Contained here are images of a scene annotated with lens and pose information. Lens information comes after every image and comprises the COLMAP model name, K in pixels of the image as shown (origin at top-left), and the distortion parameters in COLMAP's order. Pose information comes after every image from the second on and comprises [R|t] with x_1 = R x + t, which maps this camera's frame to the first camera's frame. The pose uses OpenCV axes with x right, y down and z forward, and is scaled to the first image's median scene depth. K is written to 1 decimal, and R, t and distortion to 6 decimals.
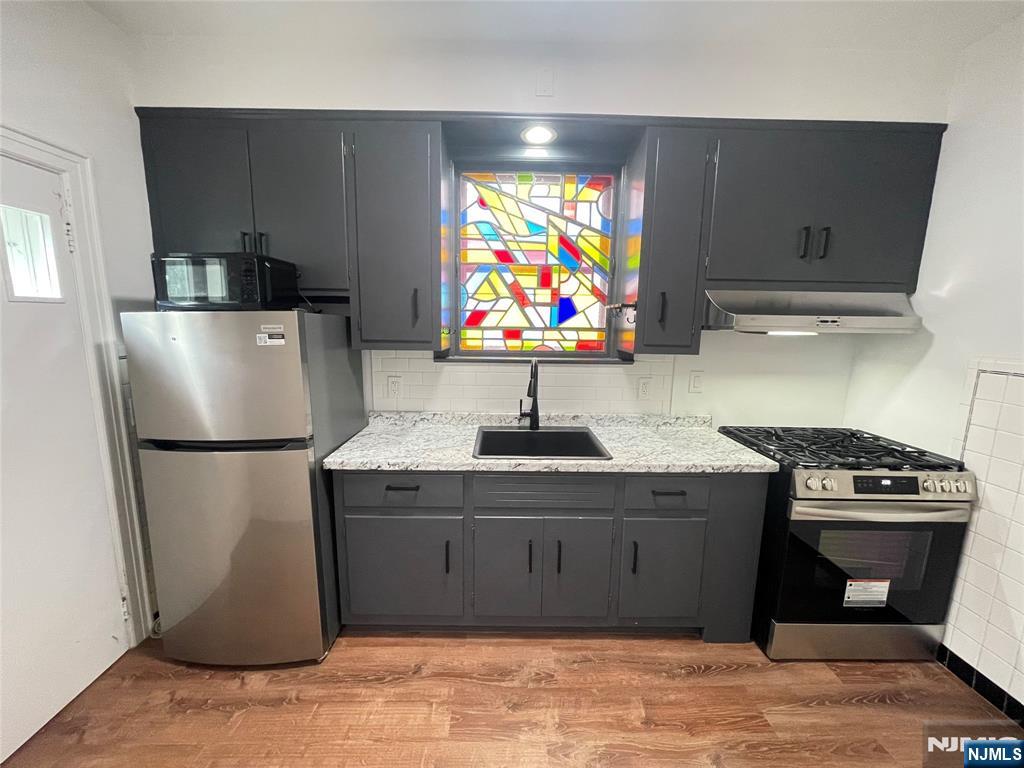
lens RADIAL K [[407.0, 0, 508.8], [0, 407.0, 388.2], [0, 0, 1]] dist [-0.001333, -0.000436]
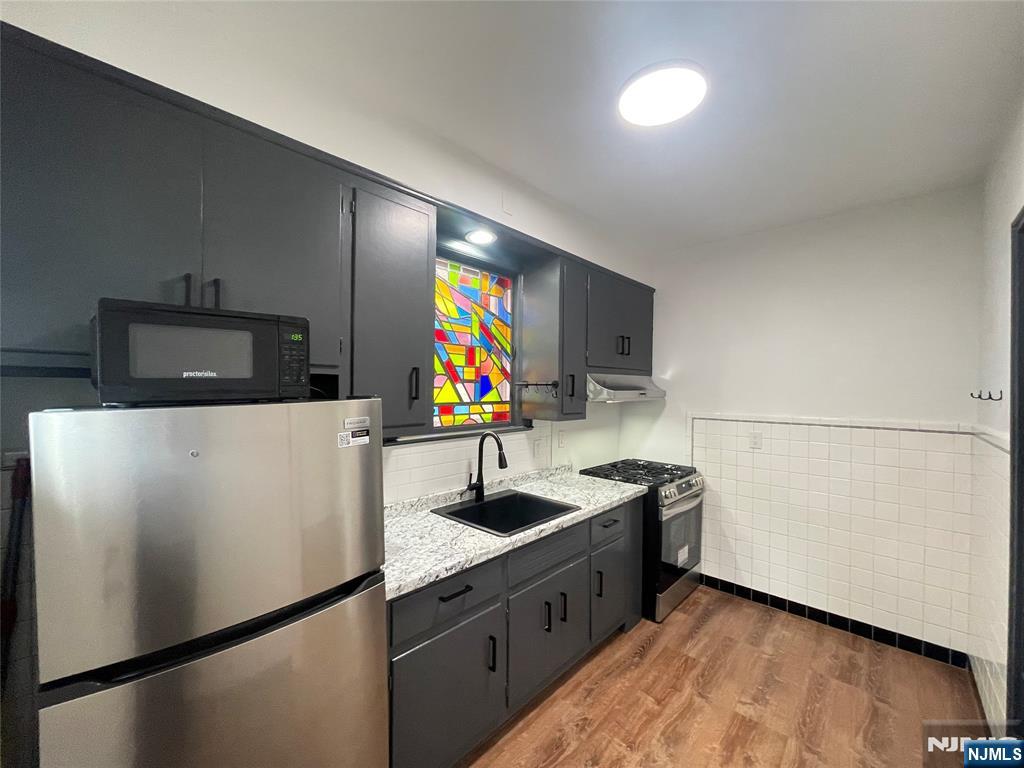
lens RADIAL K [[407.0, 0, 504.2], [0, 407.0, 389.3], [0, 0, 1]] dist [-0.001333, -0.000436]
pose [[0.702800, -0.013756, 0.711254, -0.729954], [0.116160, 0.988613, -0.095659, -0.084651], [-0.701839, 0.149848, 0.696396, 0.226910]]
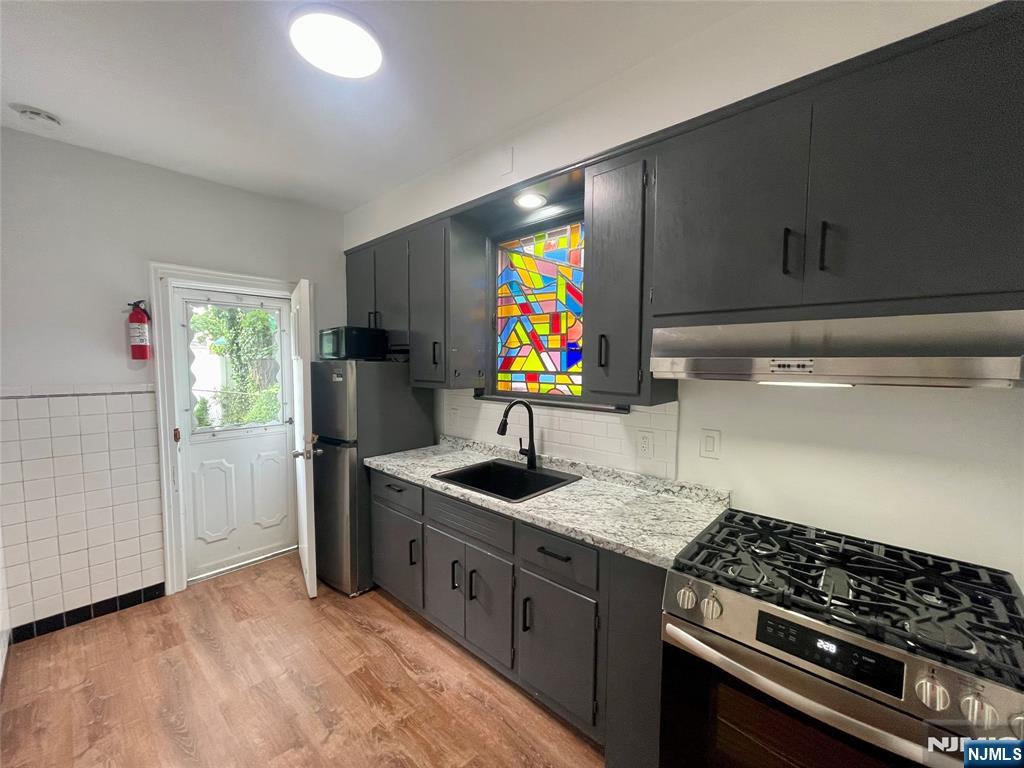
lens RADIAL K [[407.0, 0, 511.0], [0, 407.0, 389.2], [0, 0, 1]] dist [-0.001333, -0.000436]
pose [[0.733629, 0.036914, -0.678547, 0.842909], [-0.104716, 0.992738, -0.059209, -0.039302], [0.671434, 0.114492, 0.732167, 0.211986]]
